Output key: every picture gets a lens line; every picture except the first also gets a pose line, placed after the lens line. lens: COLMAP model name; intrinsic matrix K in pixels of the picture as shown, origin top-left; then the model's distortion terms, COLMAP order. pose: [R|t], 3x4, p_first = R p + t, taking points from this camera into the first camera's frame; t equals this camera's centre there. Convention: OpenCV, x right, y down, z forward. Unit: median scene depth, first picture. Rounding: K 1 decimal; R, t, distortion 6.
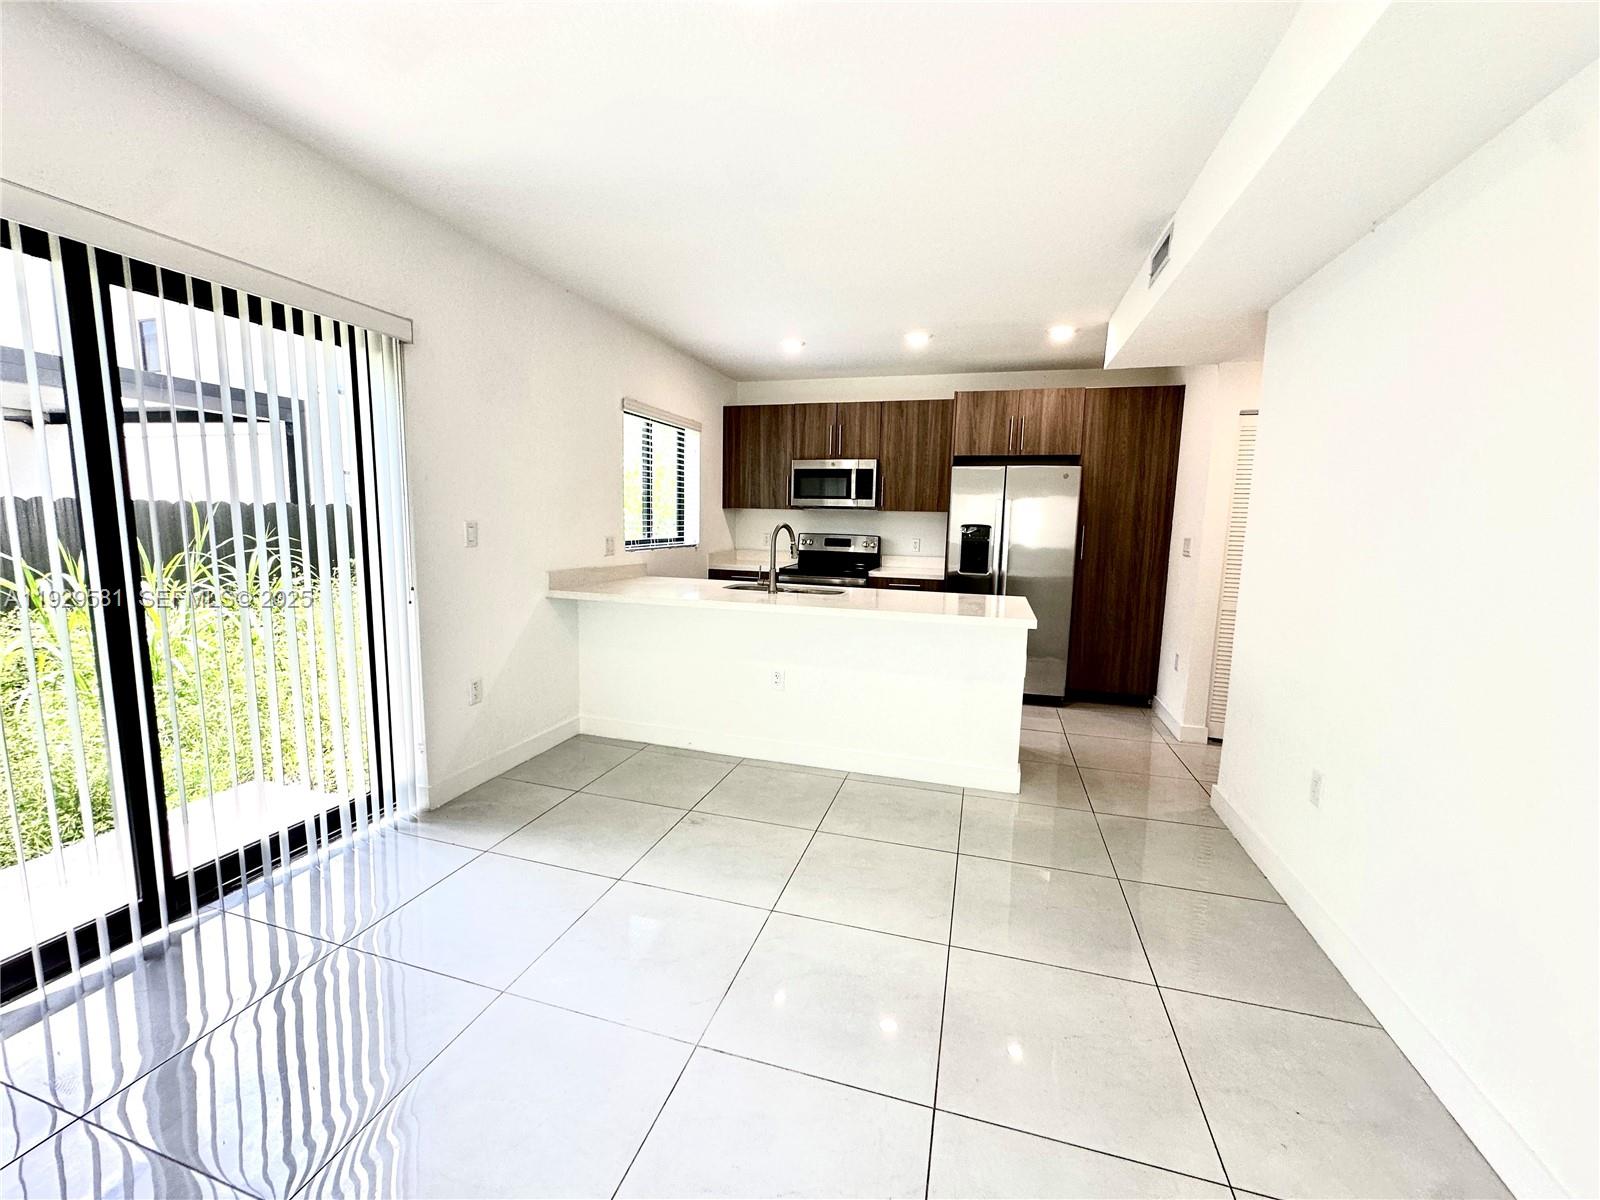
lens RADIAL K [[635.9, 0, 809.6], [0, 635.9, 599.7], [0, 0, 1]] dist [-0.001849, -0.000193]
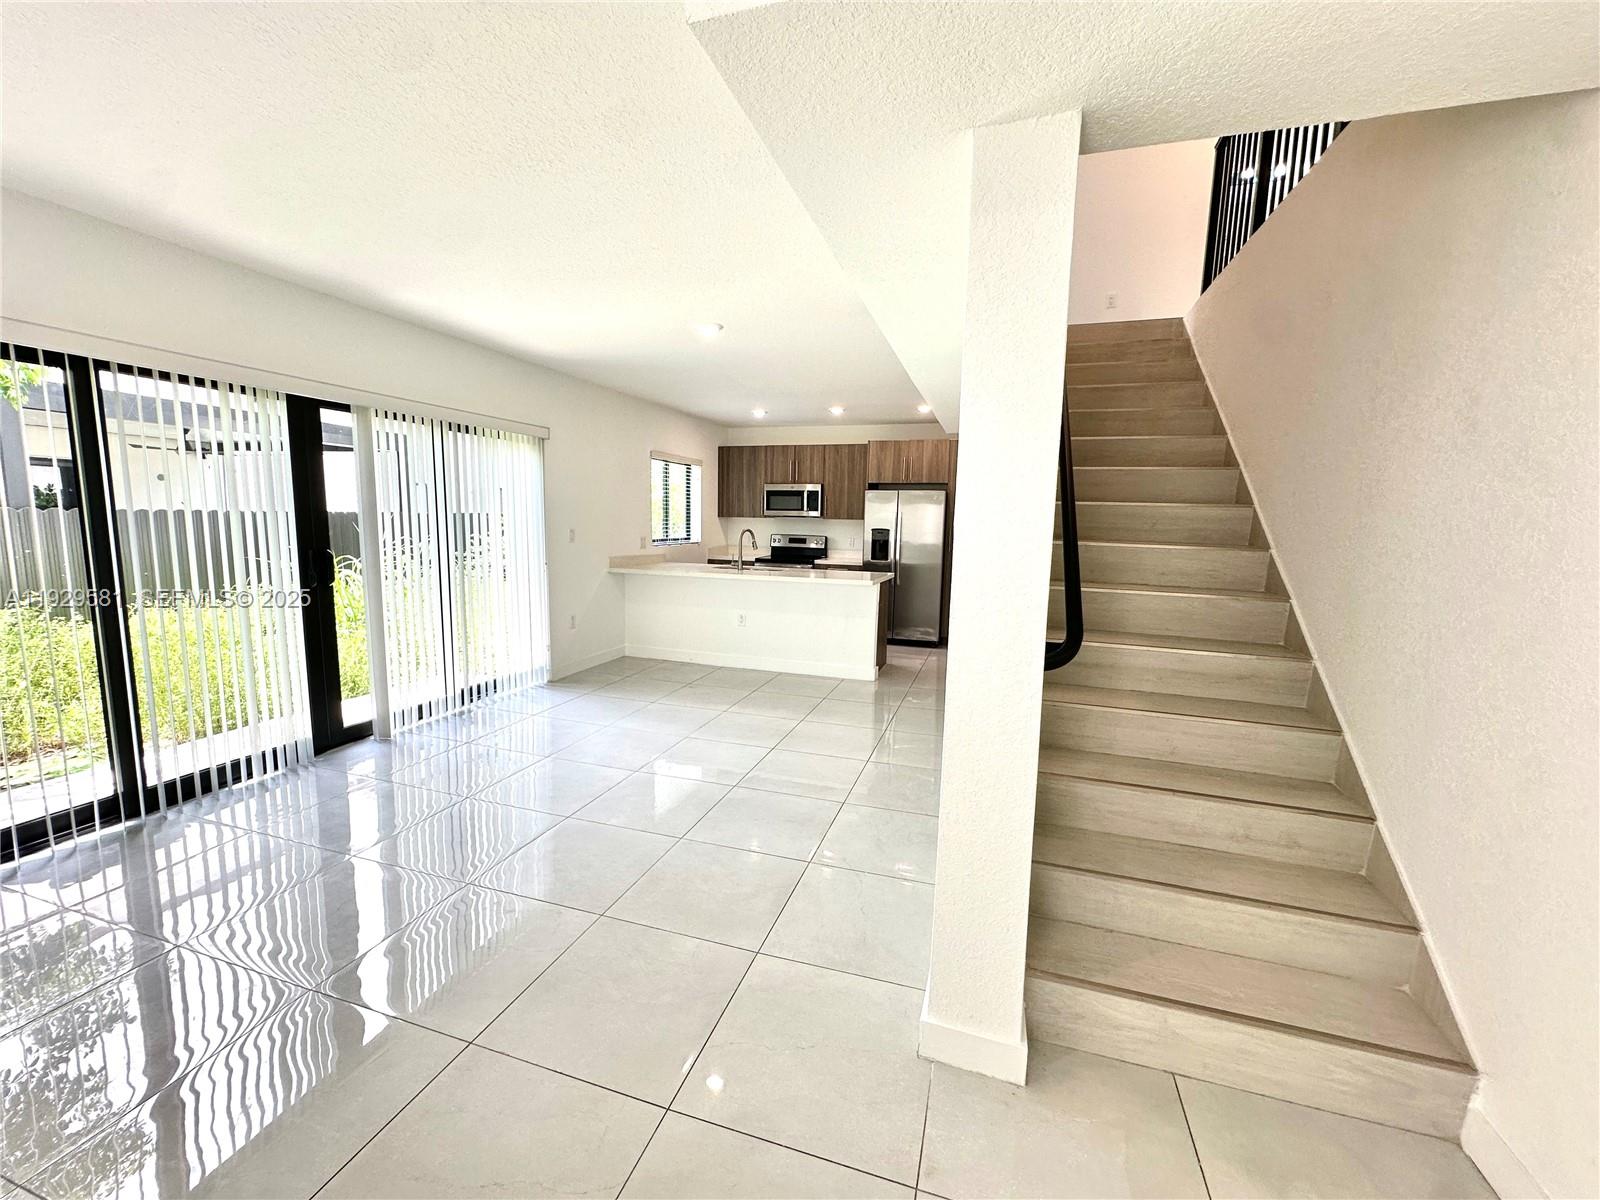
lens RADIAL K [[635.9, 0, 810.4], [0, 635.9, 596.7], [0, 0, 1]] dist [-0.001849, -0.000193]
pose [[0.999662, 0.001200, -0.025956, 0.124195], [-0.001295, 0.999992, -0.003651, 0.047276], [0.025952, 0.003683, 0.999656, -0.488935]]
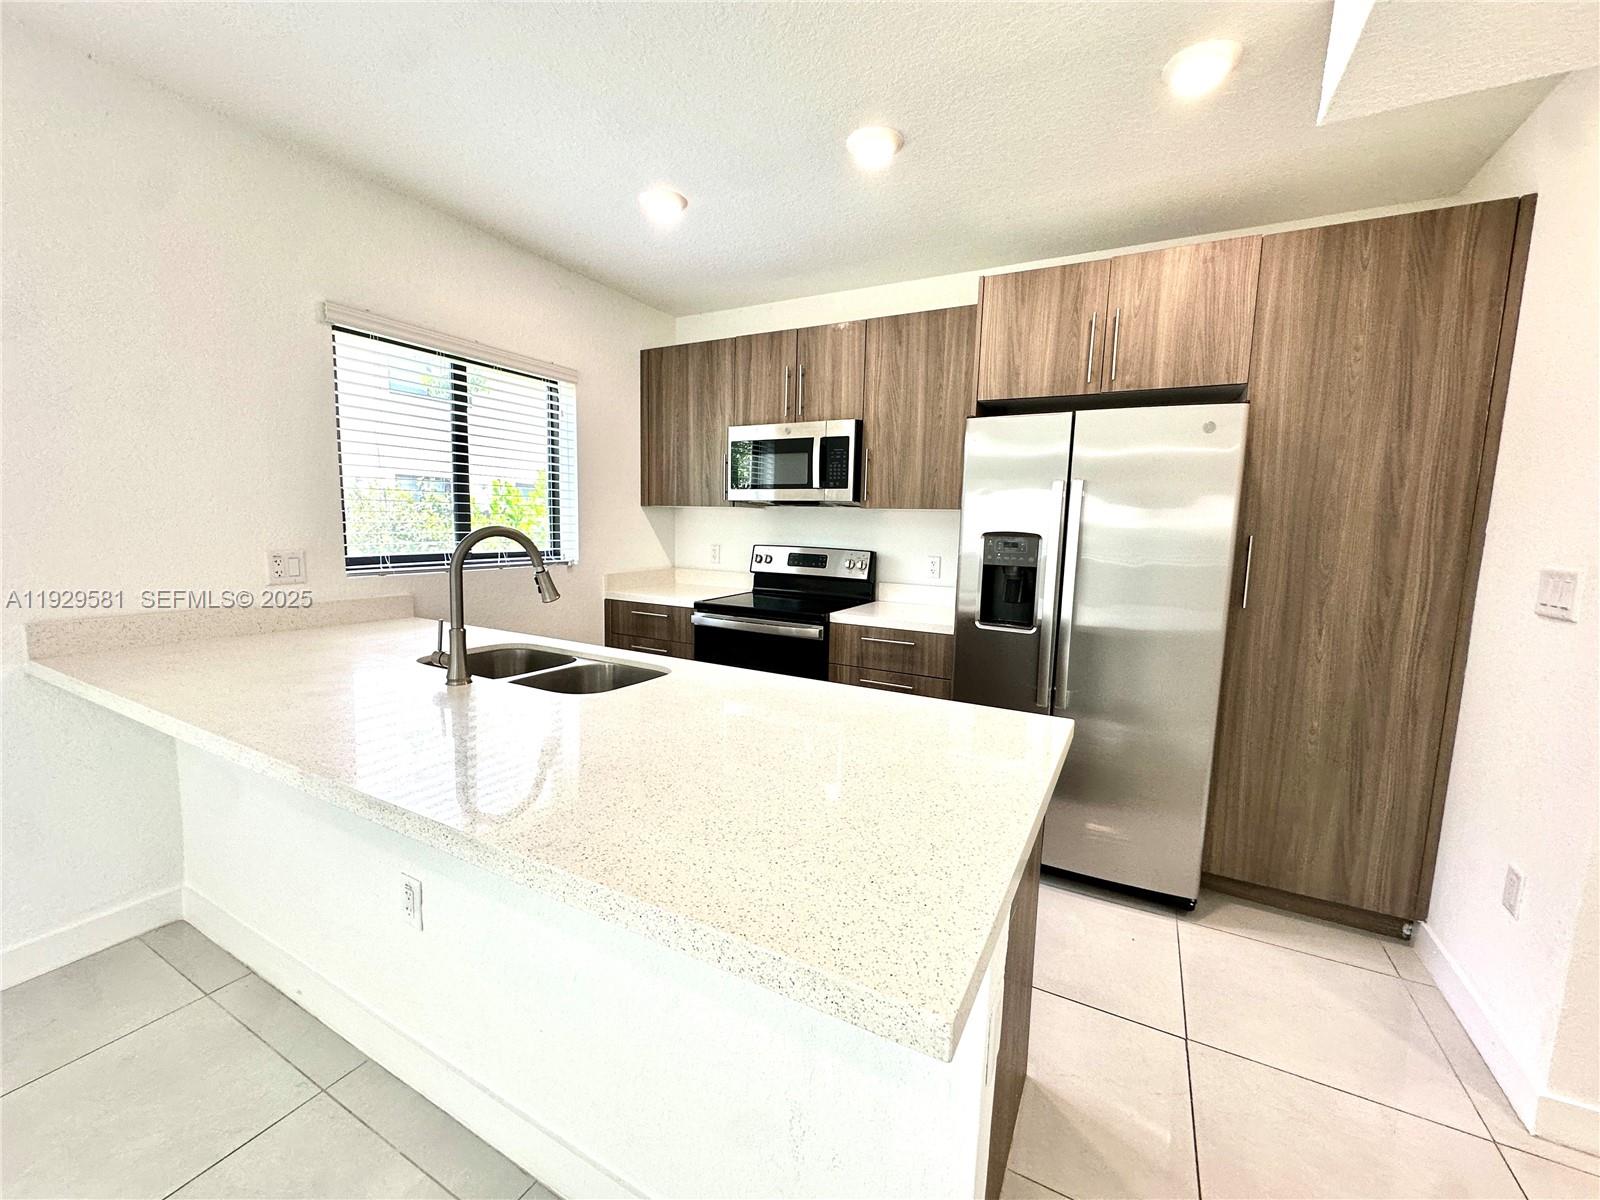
lens RADIAL K [[635.9, 0, 806.7], [0, 635.9, 600.6], [0, 0, 1]] dist [-0.001849, -0.000193]
pose [[0.978174, 0.026655, -0.206073, 0.193002], [-0.028653, 0.999567, -0.006717, -0.051836], [0.205804, 0.012475, 0.978514, 0.439650]]
